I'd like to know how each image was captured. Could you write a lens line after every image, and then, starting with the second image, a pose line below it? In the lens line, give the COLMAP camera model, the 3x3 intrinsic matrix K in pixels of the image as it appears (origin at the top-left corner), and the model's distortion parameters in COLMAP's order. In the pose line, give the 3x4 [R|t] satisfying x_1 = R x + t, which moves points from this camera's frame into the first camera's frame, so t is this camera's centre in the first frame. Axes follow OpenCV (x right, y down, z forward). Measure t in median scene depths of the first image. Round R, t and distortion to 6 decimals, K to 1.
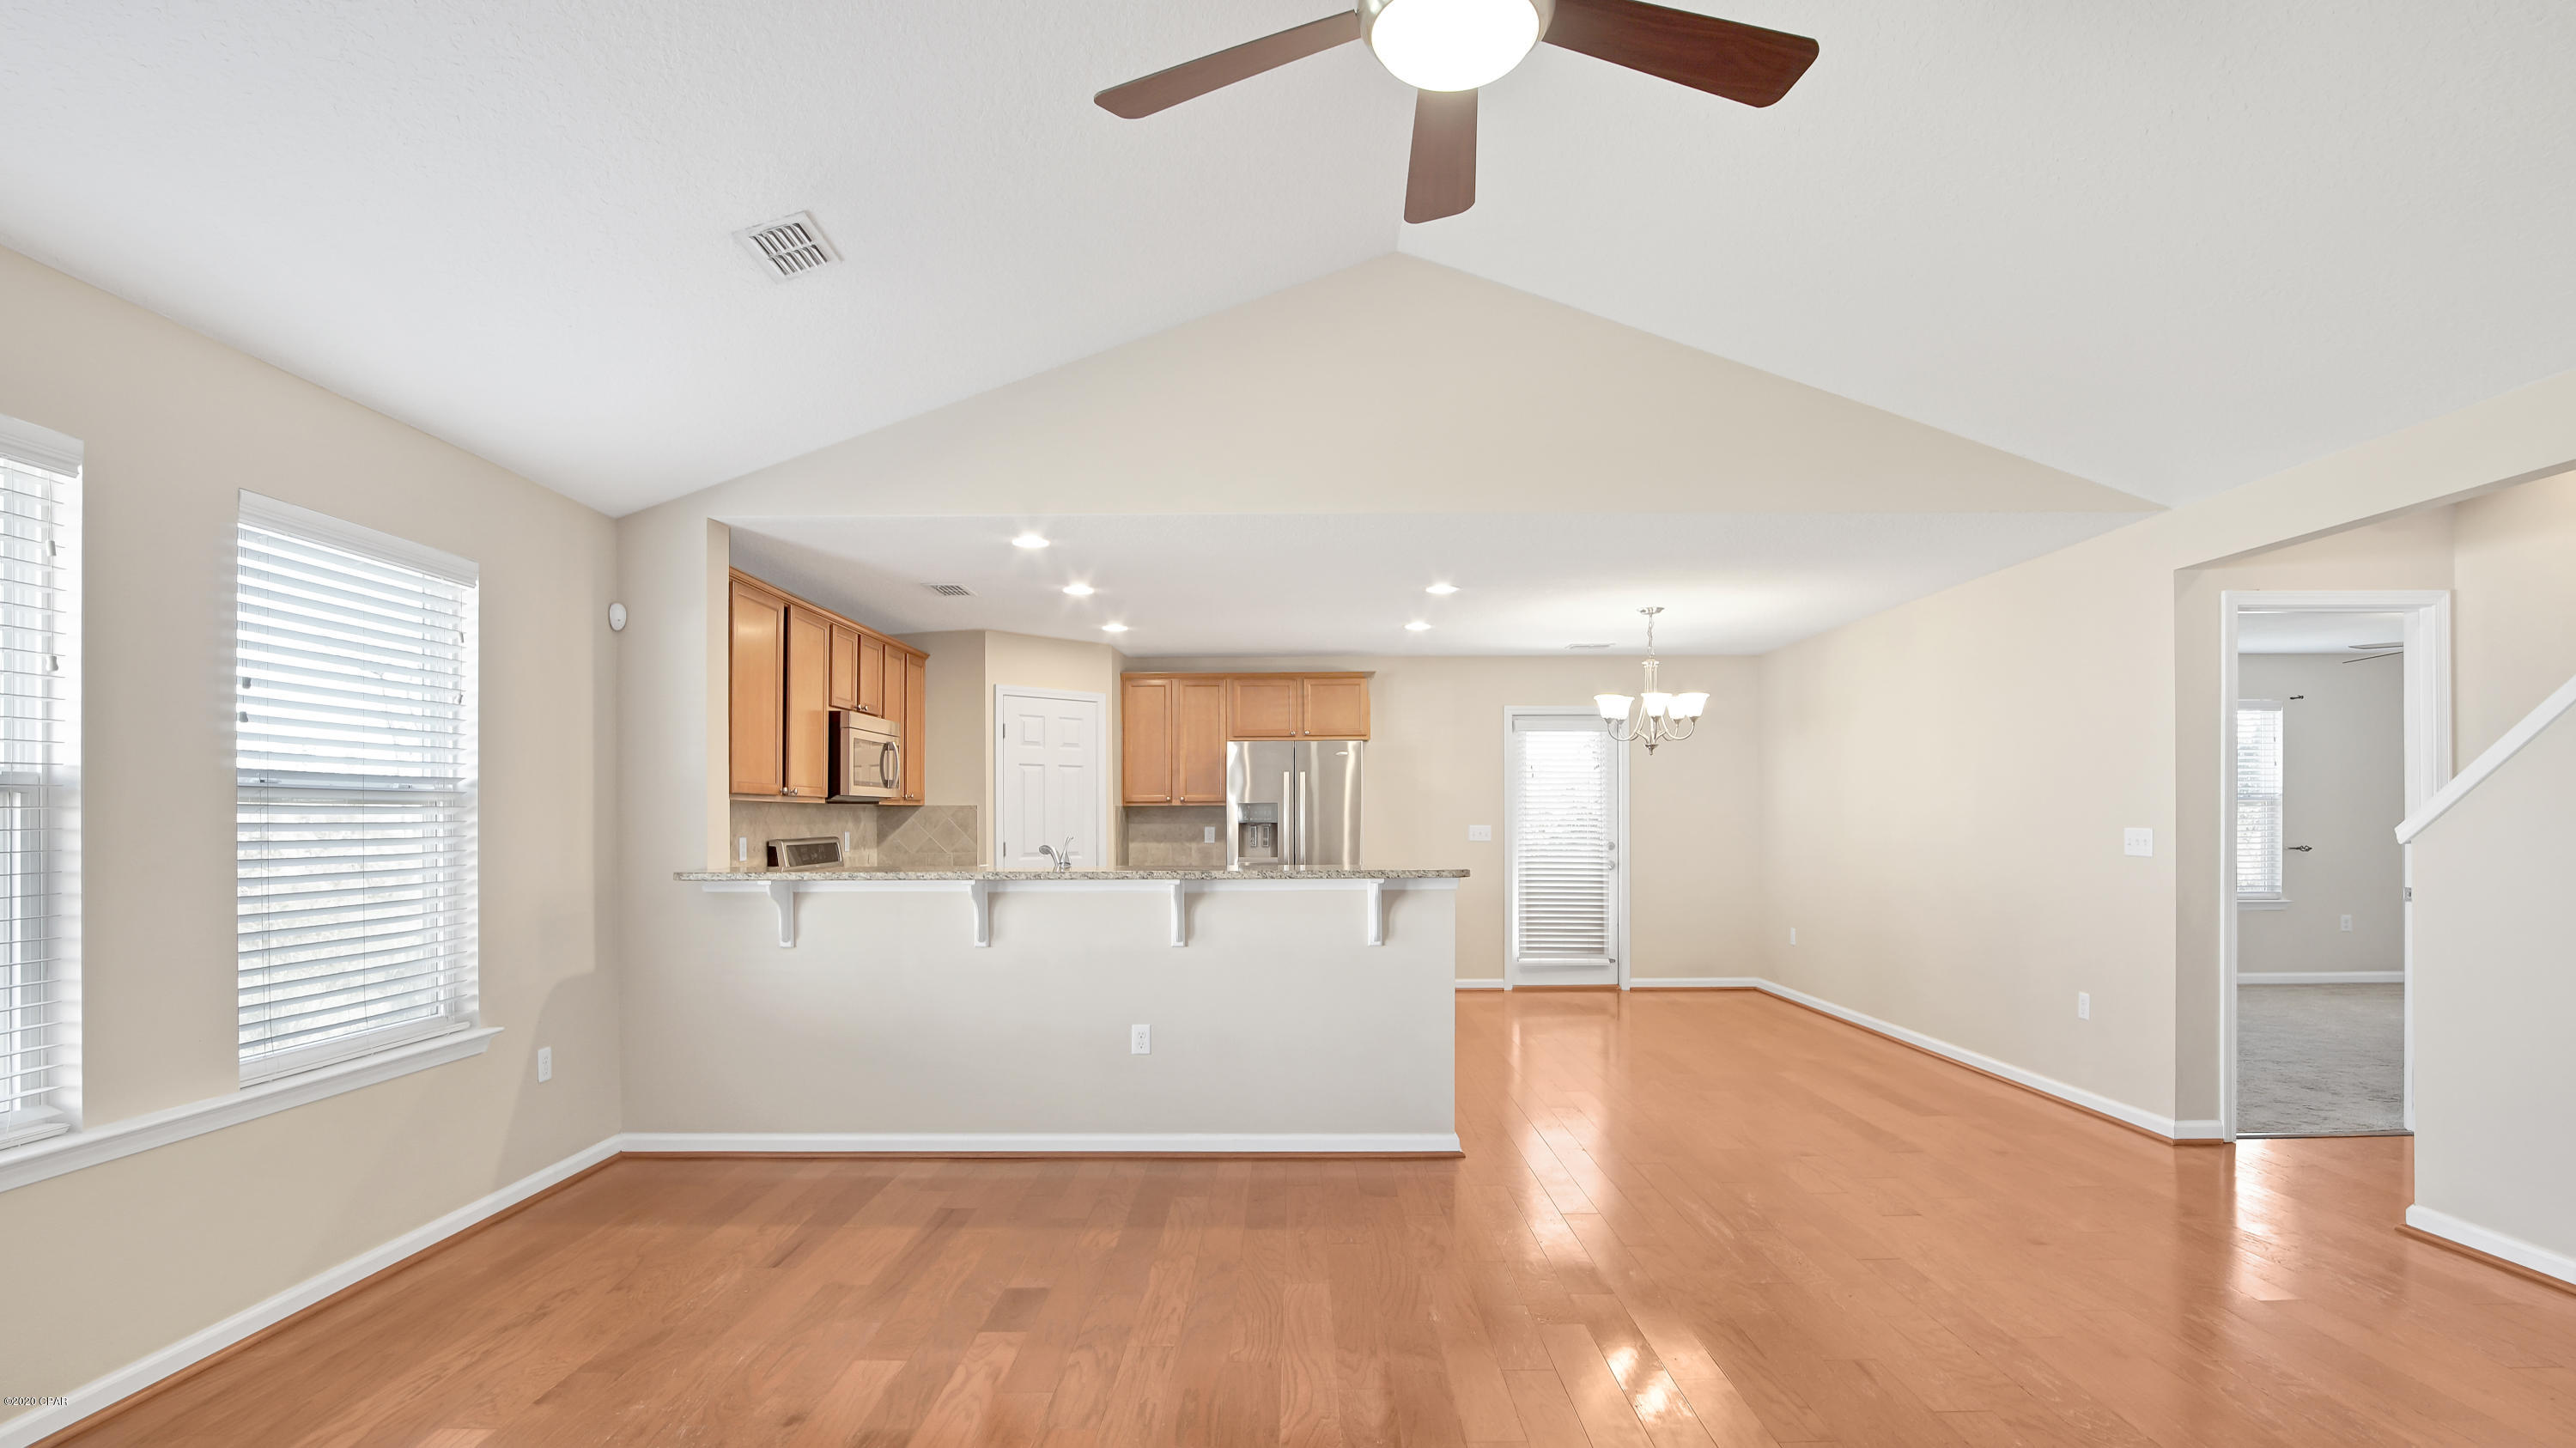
lens RADIAL K [[1221.3, 0, 1299.4], [0, 1221.3, 815.8], [0, 0, 1]] dist [-0.029599, 0.006448]
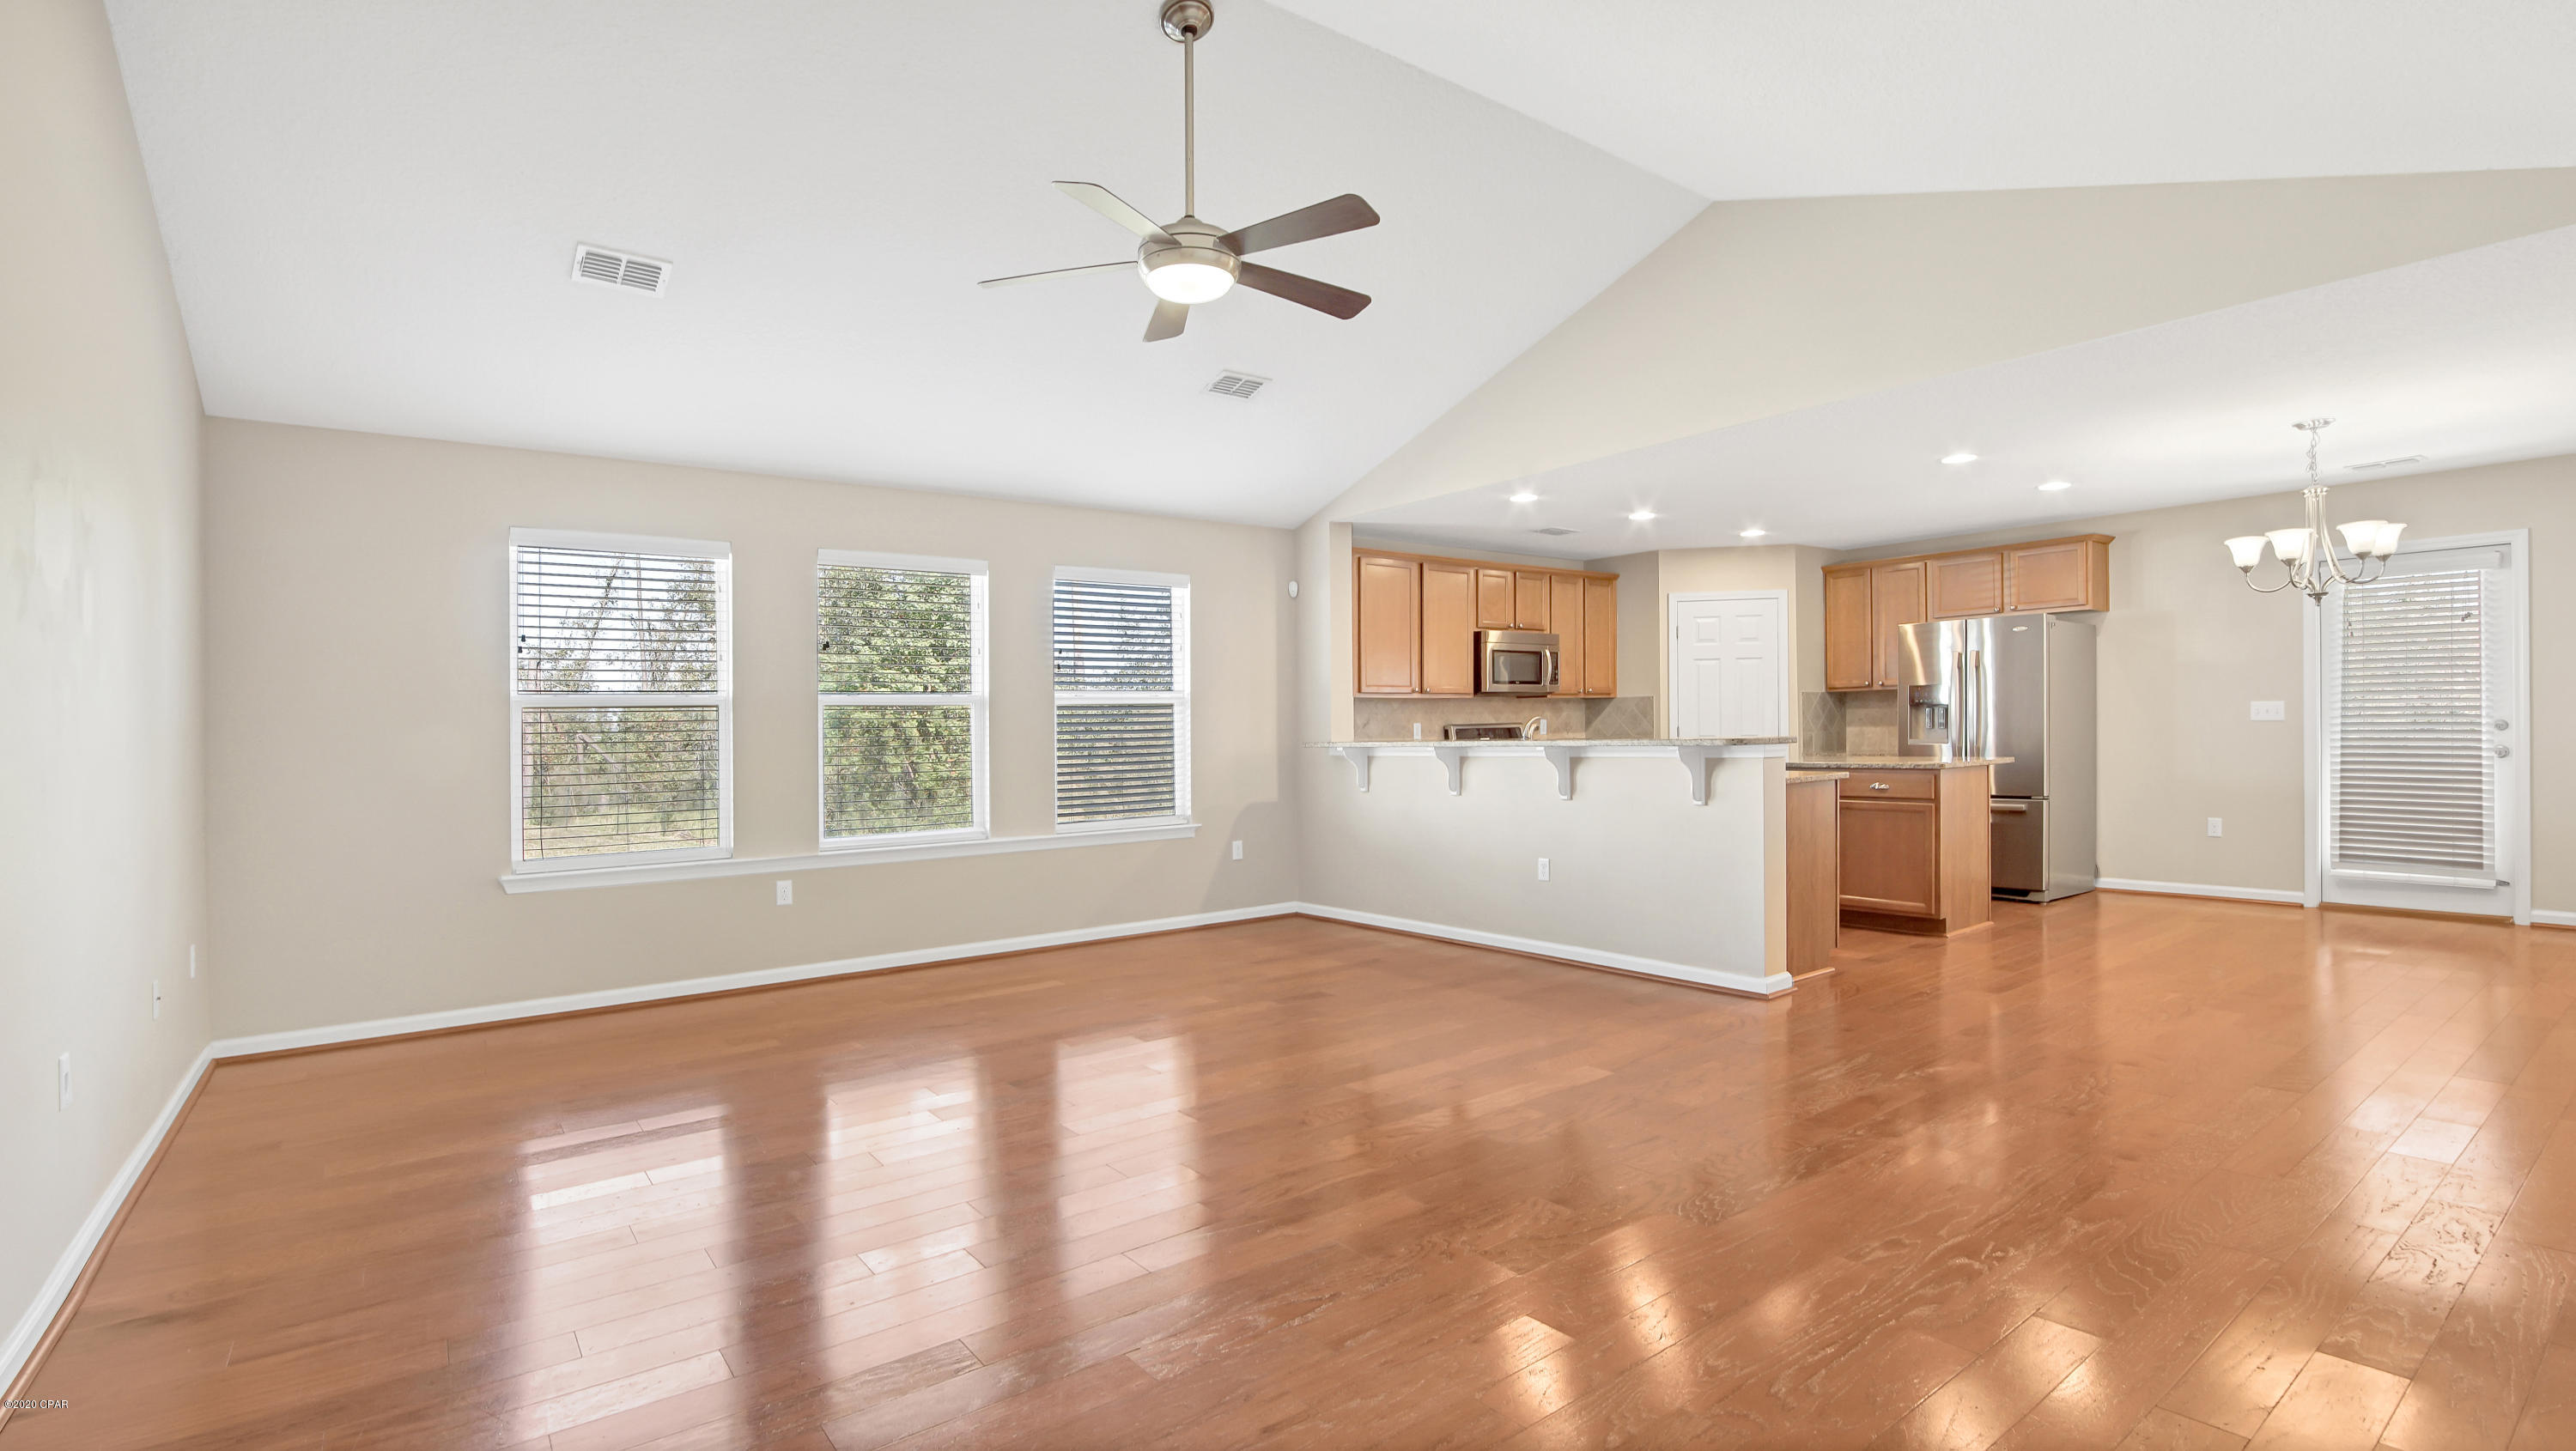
lens RADIAL K [[1193.3, 0, 1276.2], [0, 1193.3, 759.8], [0, 0, 1]] dist [-0.009079, 0.002038]
pose [[0.610015, 0.011494, -0.792306, 0.438768], [0.019029, 0.999394, 0.029150, 0.012880], [0.792161, -0.032859, 0.609427, -0.011674]]
